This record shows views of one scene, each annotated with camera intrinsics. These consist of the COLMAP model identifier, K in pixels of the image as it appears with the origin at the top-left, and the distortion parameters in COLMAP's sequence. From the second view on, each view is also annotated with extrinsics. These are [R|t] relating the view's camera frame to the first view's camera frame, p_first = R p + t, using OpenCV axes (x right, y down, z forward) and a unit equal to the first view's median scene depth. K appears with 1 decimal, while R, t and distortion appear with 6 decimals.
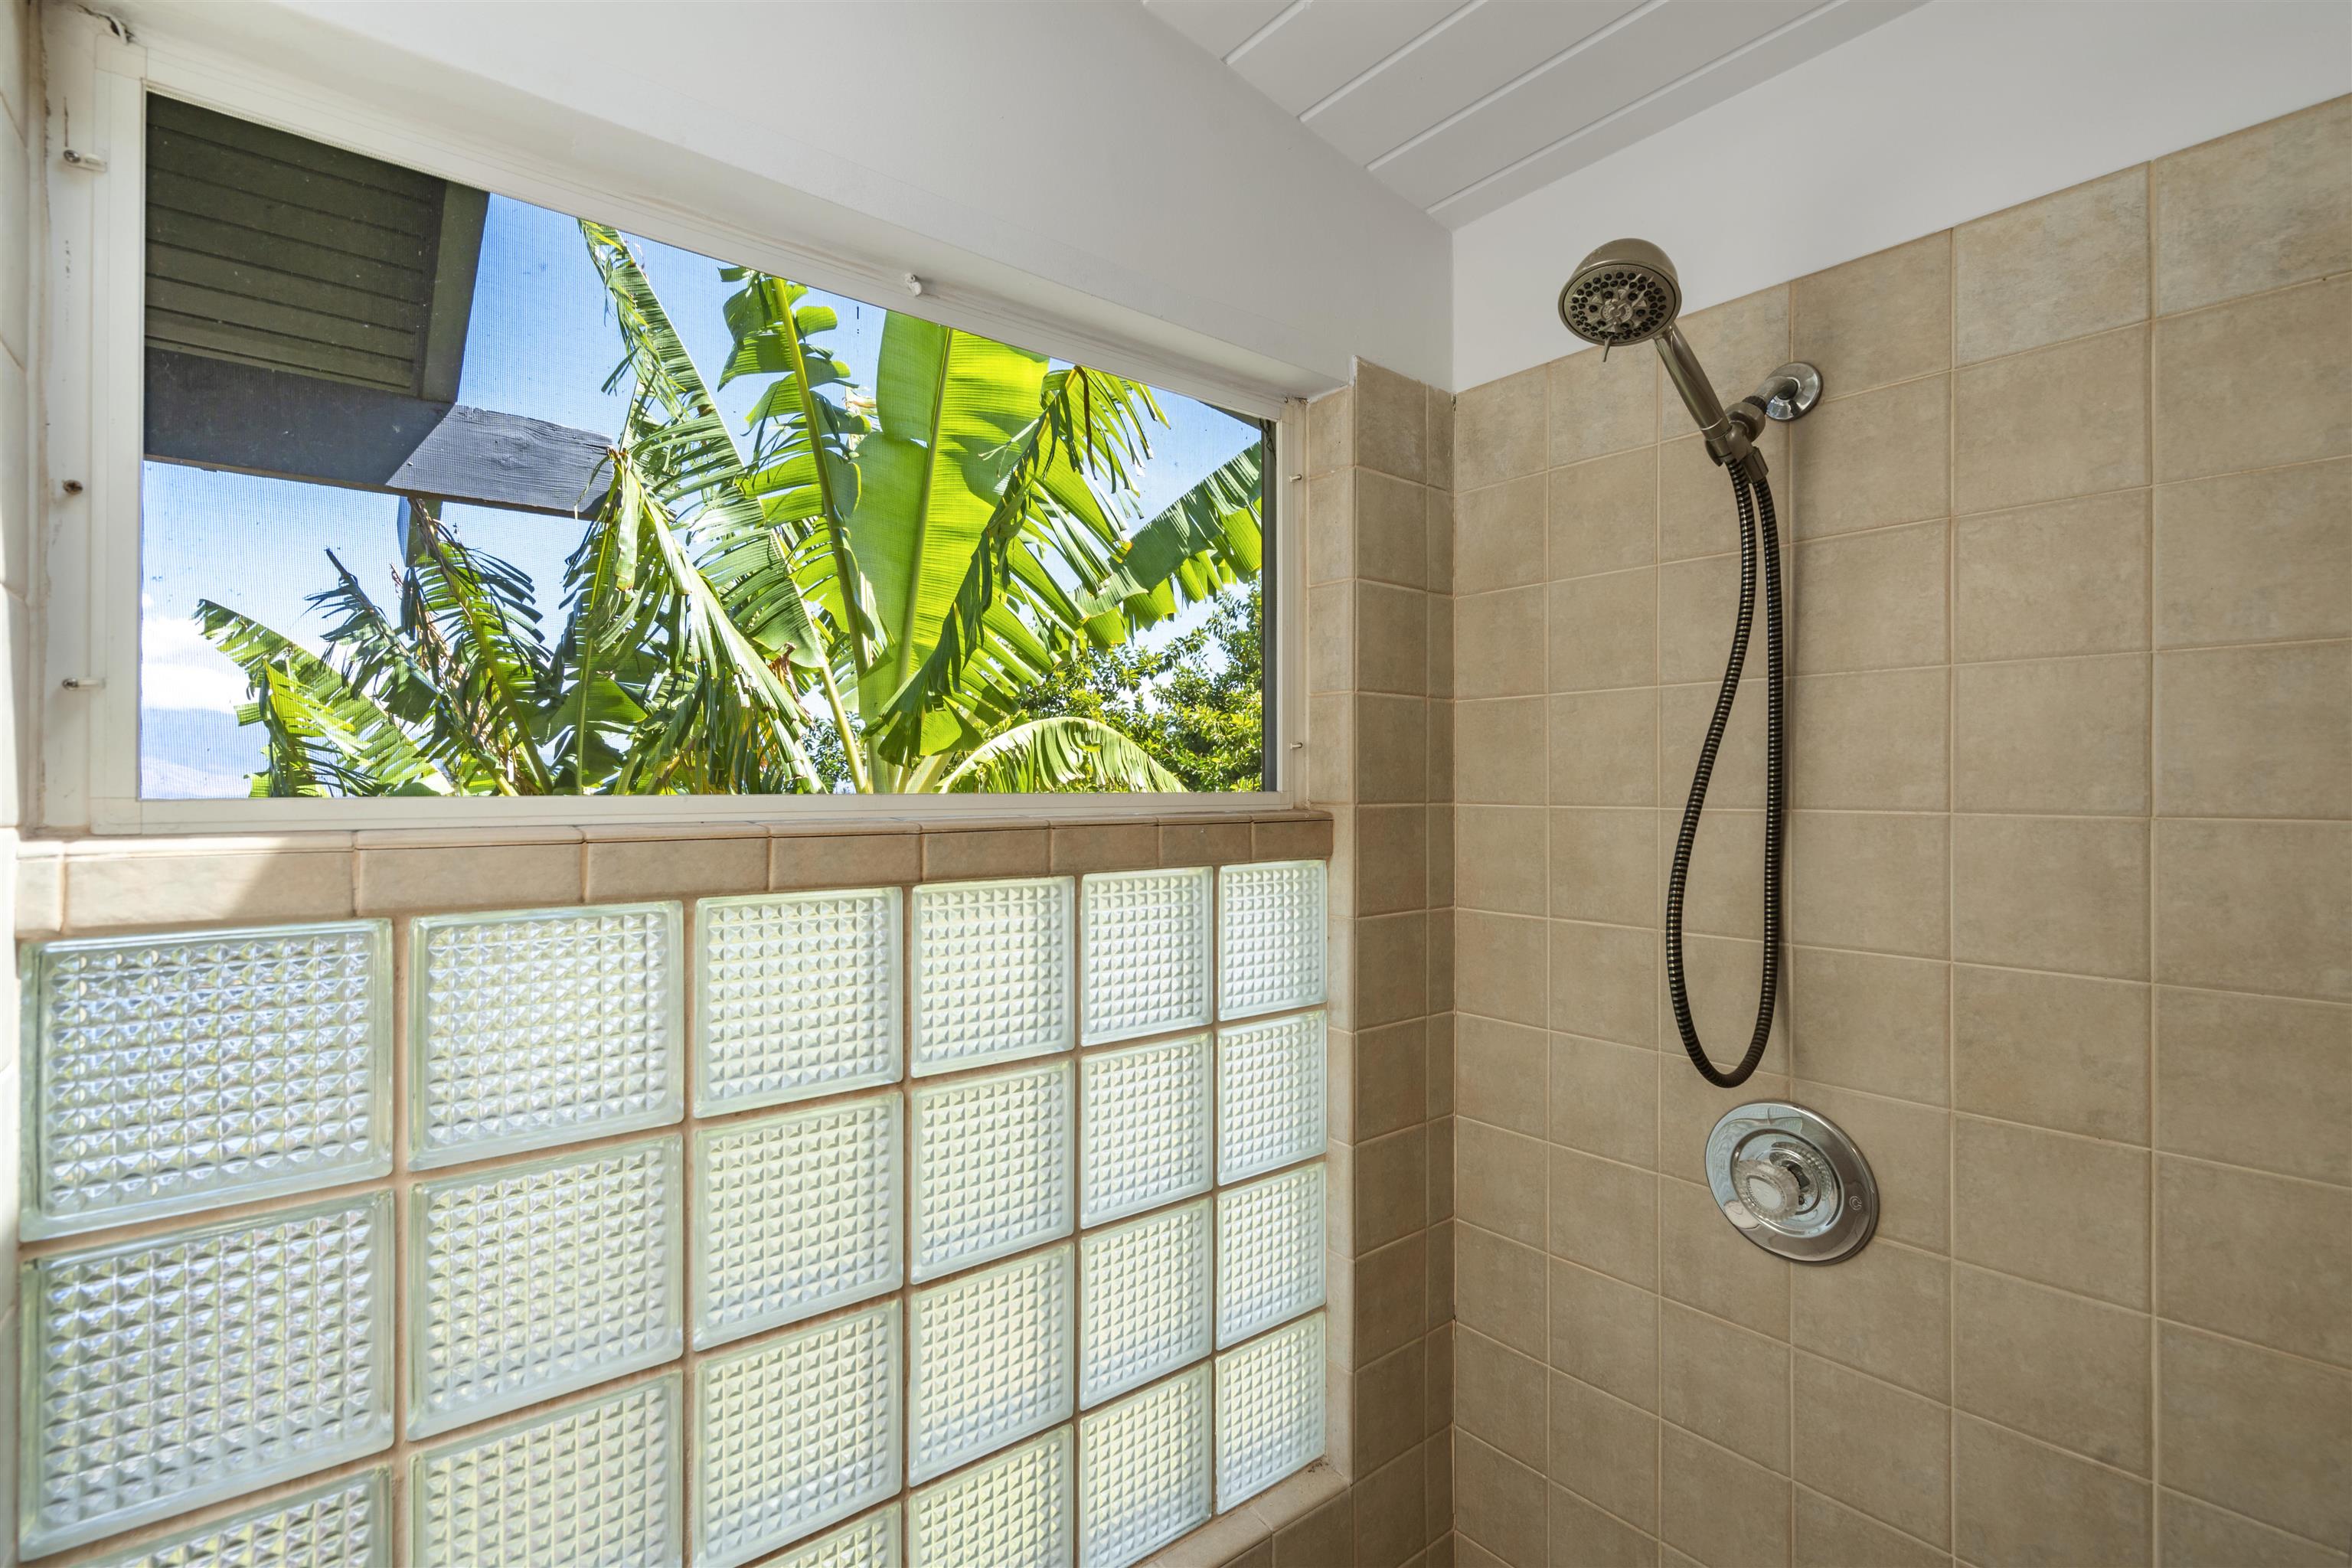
lens RADIAL K [[1065.9, 0, 1183.7], [0, 1065.9, 775.9], [0, 0, 1]] dist [-0.006588, 0.003125]
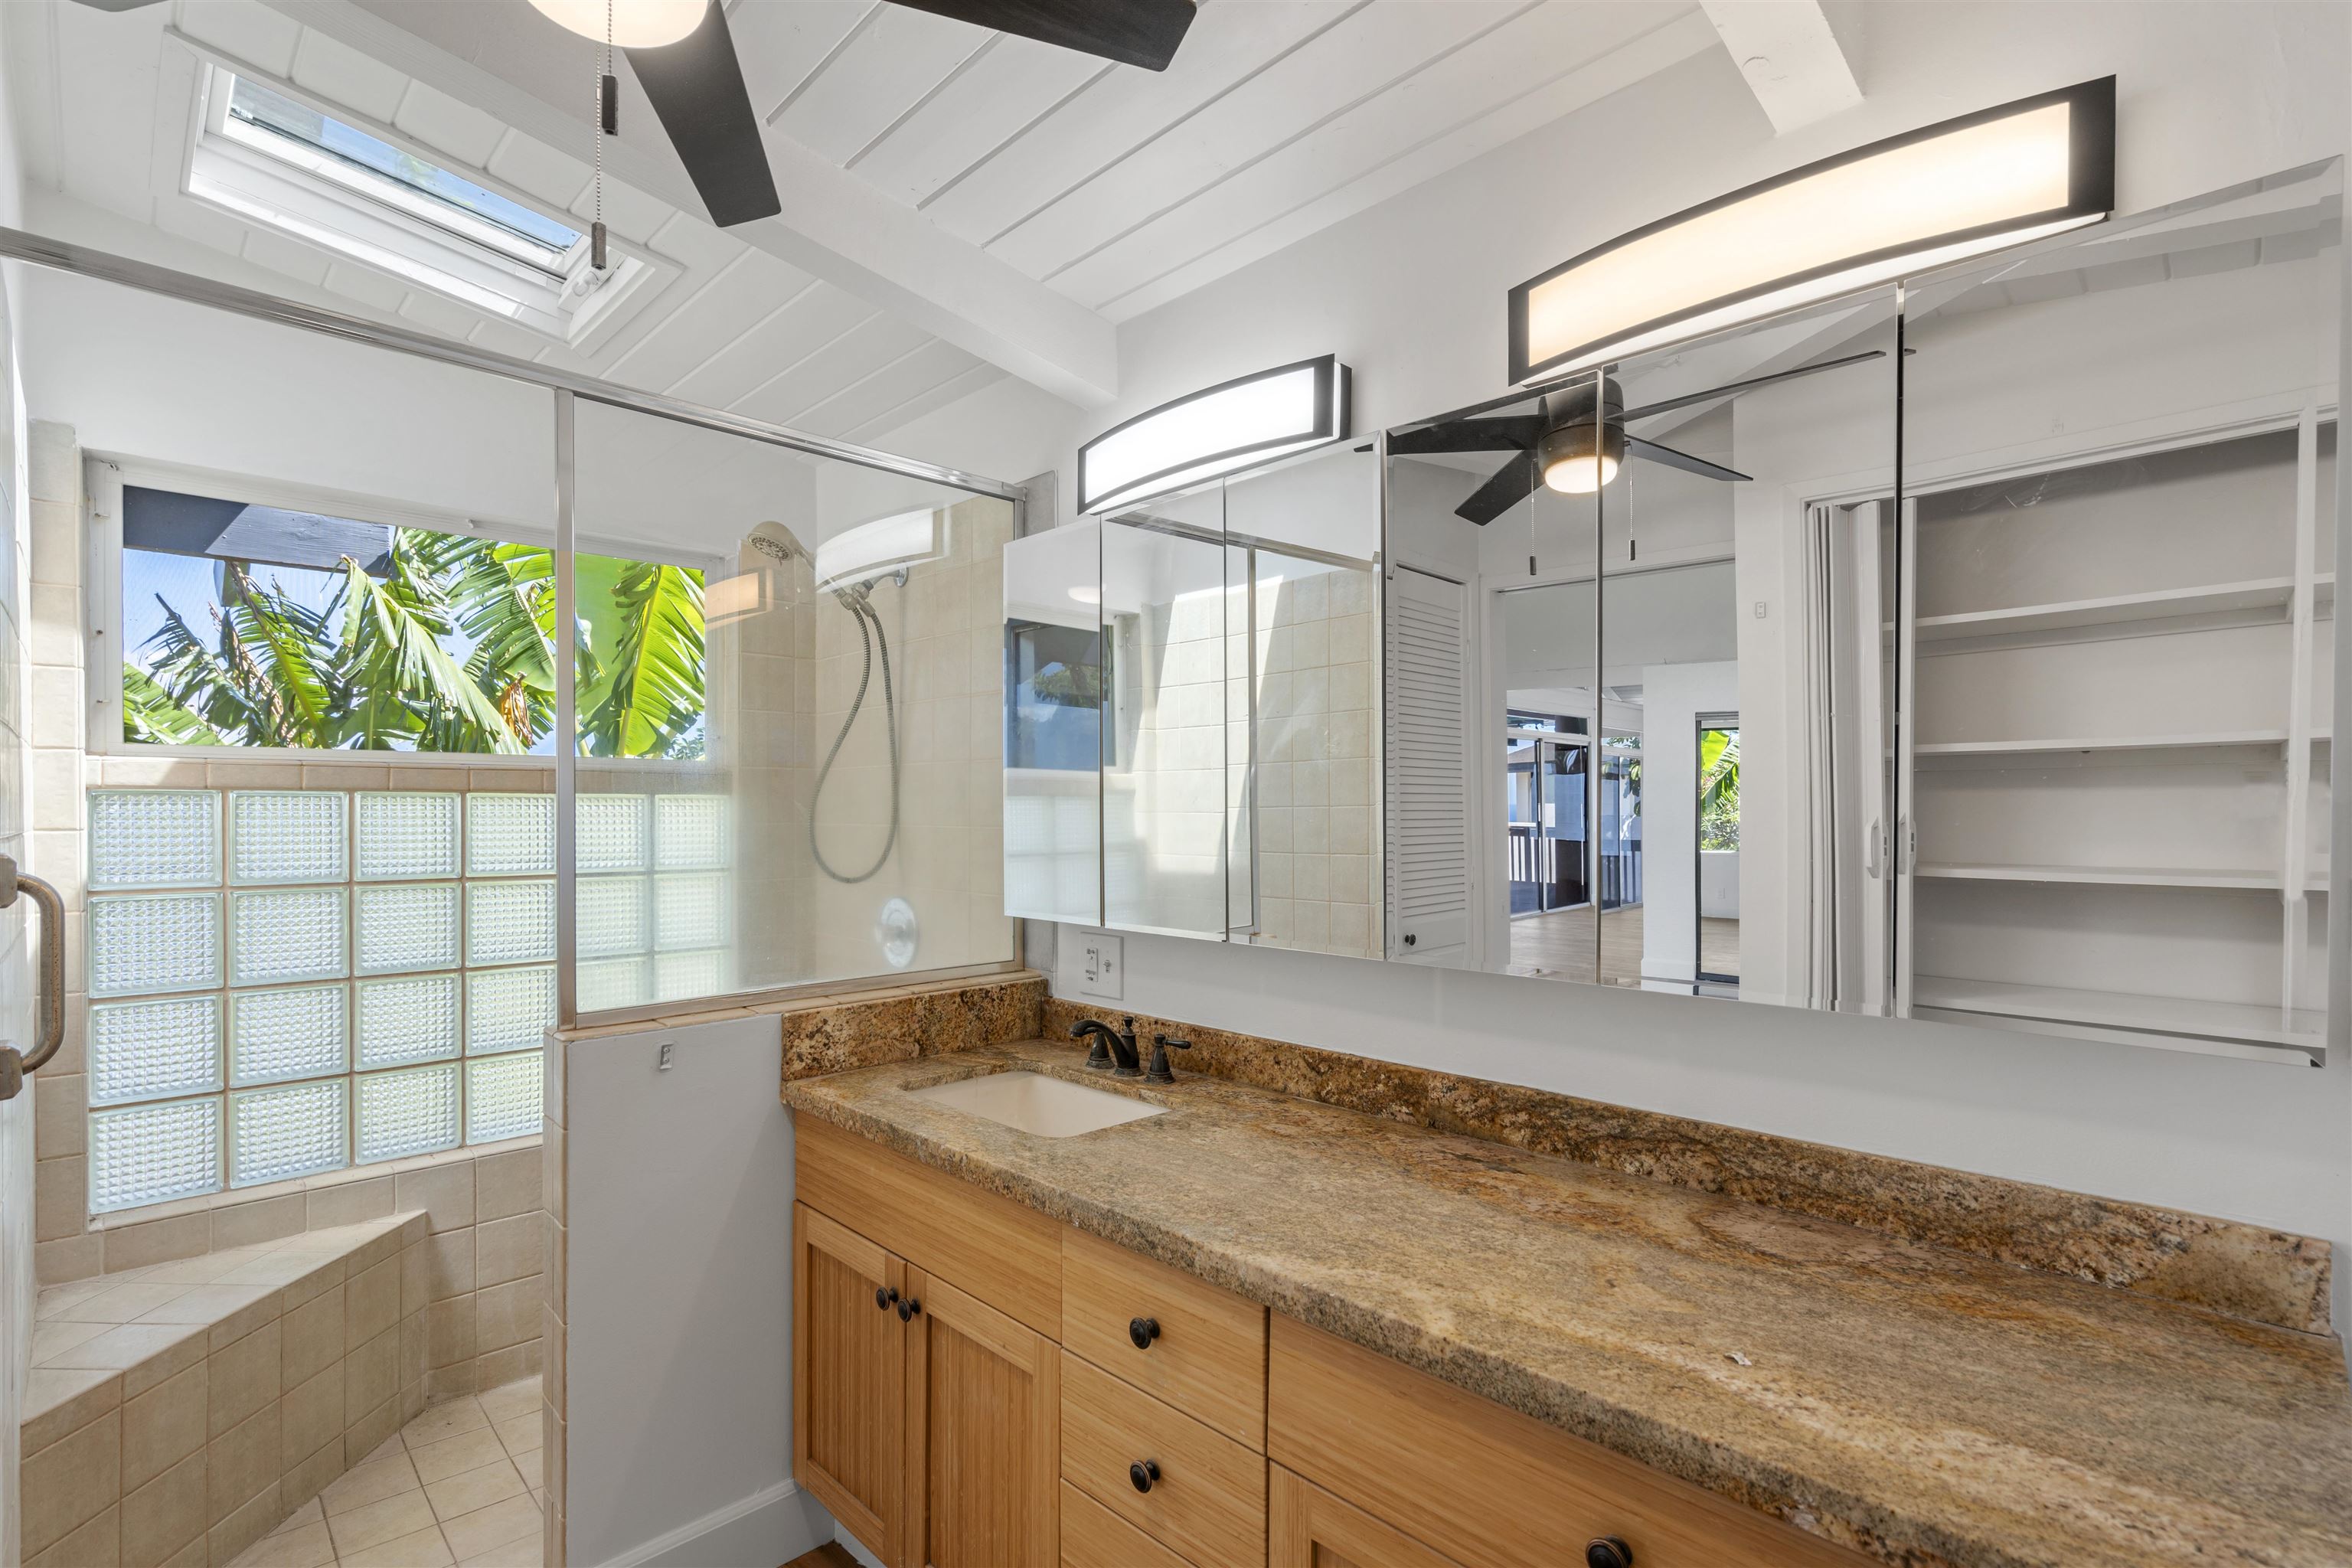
lens RADIAL K [[1065.9, 0, 1167.6], [0, 1065.9, 808.5], [0, 0, 1]] dist [-0.006588, 0.003125]
pose [[0.995308, 0.000876, 0.096755, 0.315621], [-0.001855, 0.999948, 0.010031, 0.034400], [-0.096741, -0.010163, 0.995258, -0.437134]]
